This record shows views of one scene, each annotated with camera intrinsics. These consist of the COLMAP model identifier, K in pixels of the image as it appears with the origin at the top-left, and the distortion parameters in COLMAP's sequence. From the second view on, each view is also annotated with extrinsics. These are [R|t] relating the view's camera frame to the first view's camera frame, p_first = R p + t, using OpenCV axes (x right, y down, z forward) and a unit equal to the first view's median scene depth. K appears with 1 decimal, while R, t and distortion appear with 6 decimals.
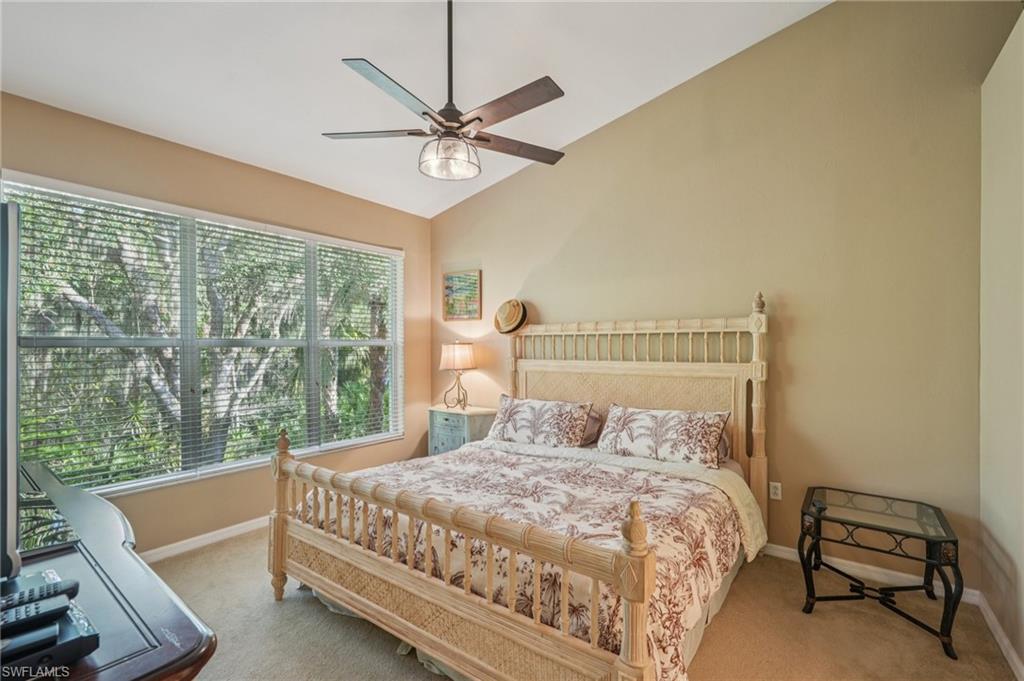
lens RADIAL K [[452.0, 0, 509.1], [0, 452.0, 346.5], [0, 0, 1]] dist [-0.007635, 0.003283]
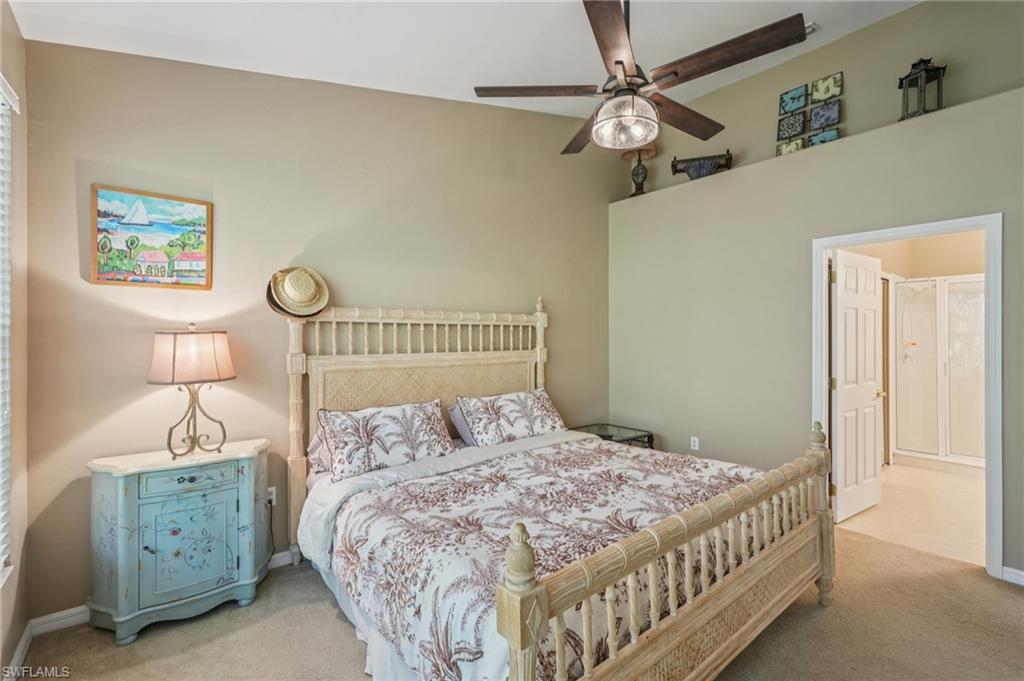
lens RADIAL K [[452.0, 0, 509.5], [0, 452.0, 336.8], [0, 0, 1]] dist [-0.007635, 0.003283]
pose [[0.256823, -0.000984, 0.966458, -0.662767], [-0.001707, 0.999997, 0.001472, -0.002772], [-0.966457, -0.002028, 0.256821, 0.635436]]
